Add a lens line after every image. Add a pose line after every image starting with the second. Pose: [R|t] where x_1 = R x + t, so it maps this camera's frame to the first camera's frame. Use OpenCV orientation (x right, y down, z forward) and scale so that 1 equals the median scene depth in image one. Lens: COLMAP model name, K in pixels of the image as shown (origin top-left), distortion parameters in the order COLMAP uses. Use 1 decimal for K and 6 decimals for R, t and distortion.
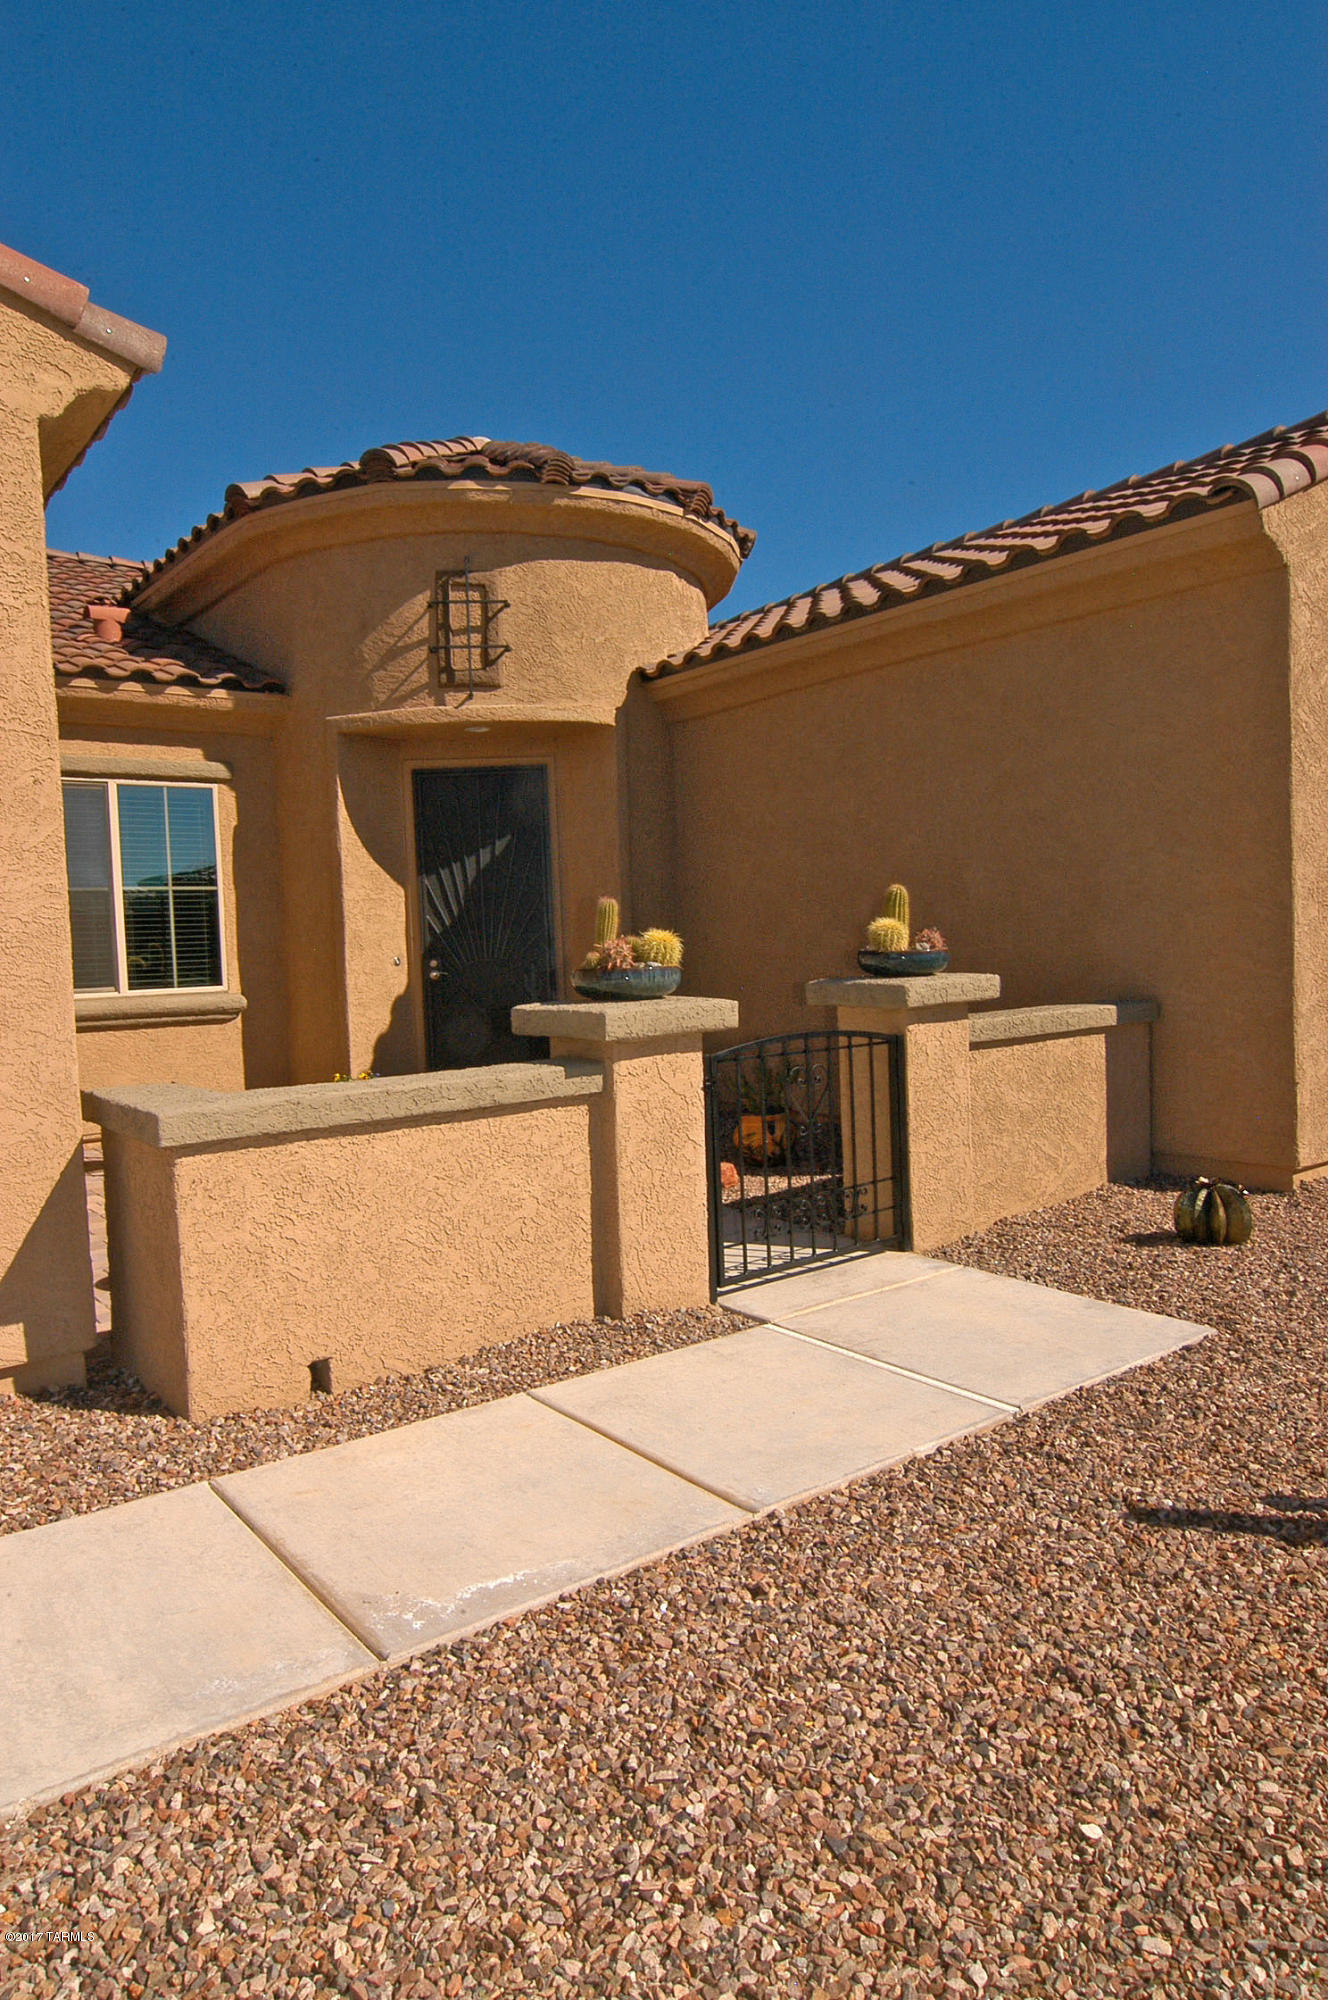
lens RADIAL K [[1265.8, 0, 664.0], [0, 1265.8, 1000.0], [0, 0, 1]] dist [-0.014349, -0.005293]
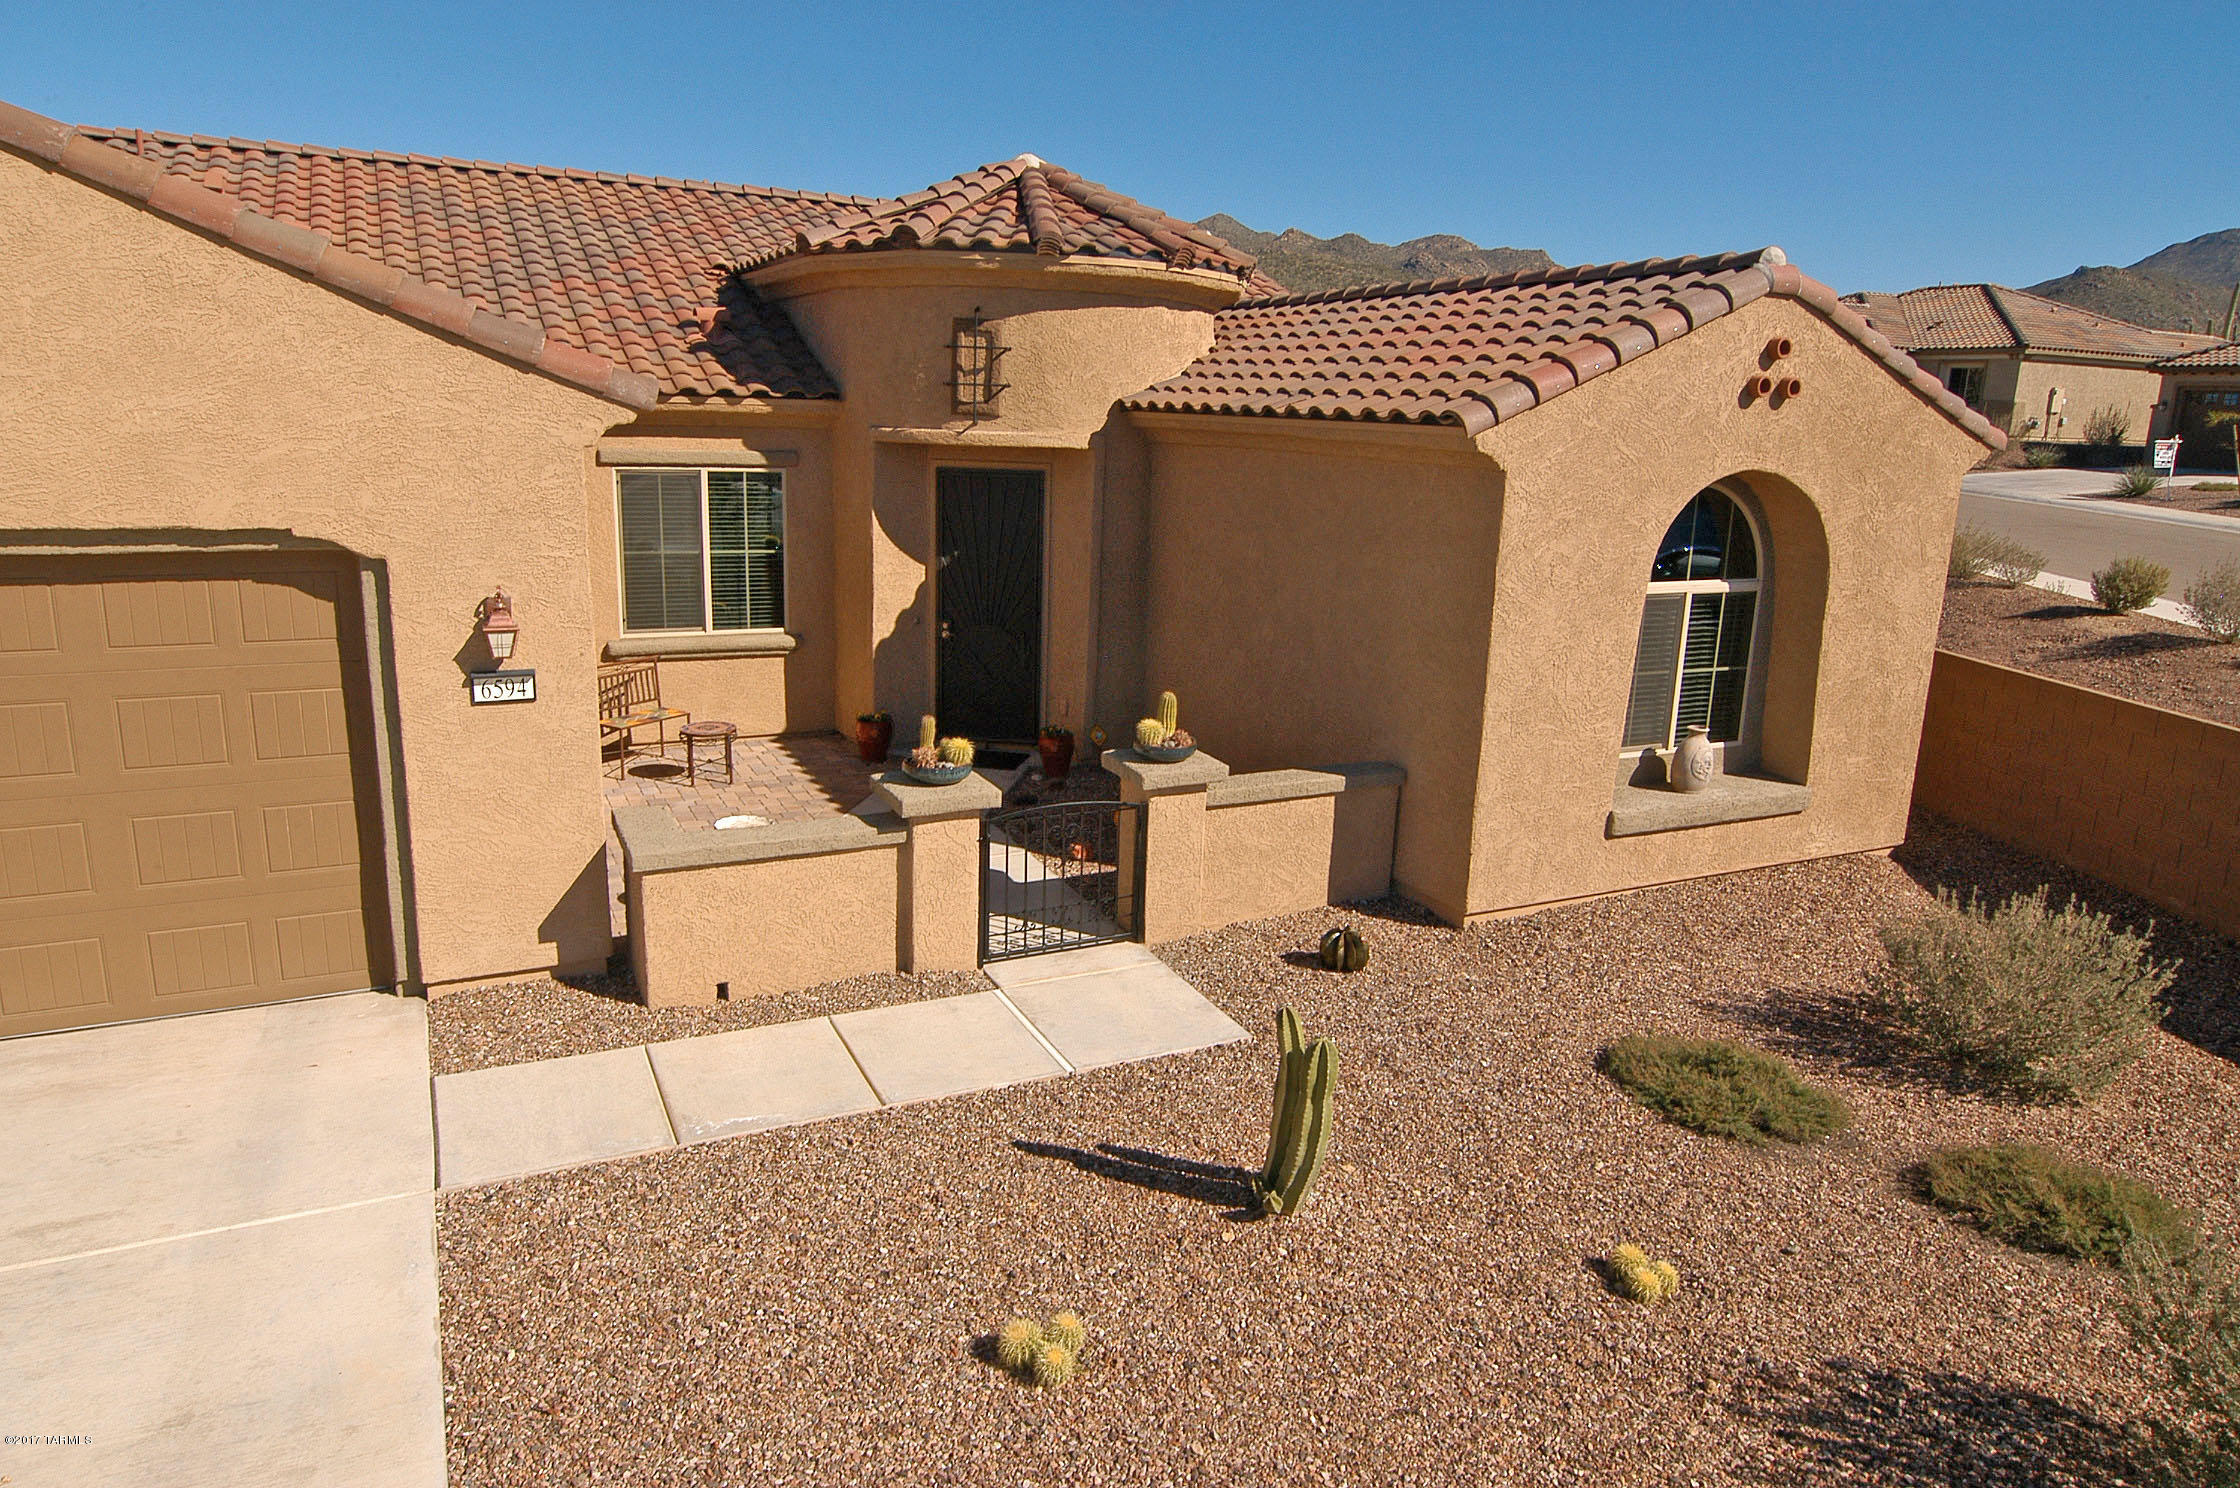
lens RADIAL K [[1417.7, 0, 1156.0], [0, 1417.7, 717.0], [0, 0, 1]] dist [-0.014349, -0.005293]
pose [[0.979512, 0.112287, -0.167174, 0.514728], [-0.080787, 0.979496, 0.184554, -0.417427], [0.184470, -0.167268, 0.968500, -0.641779]]
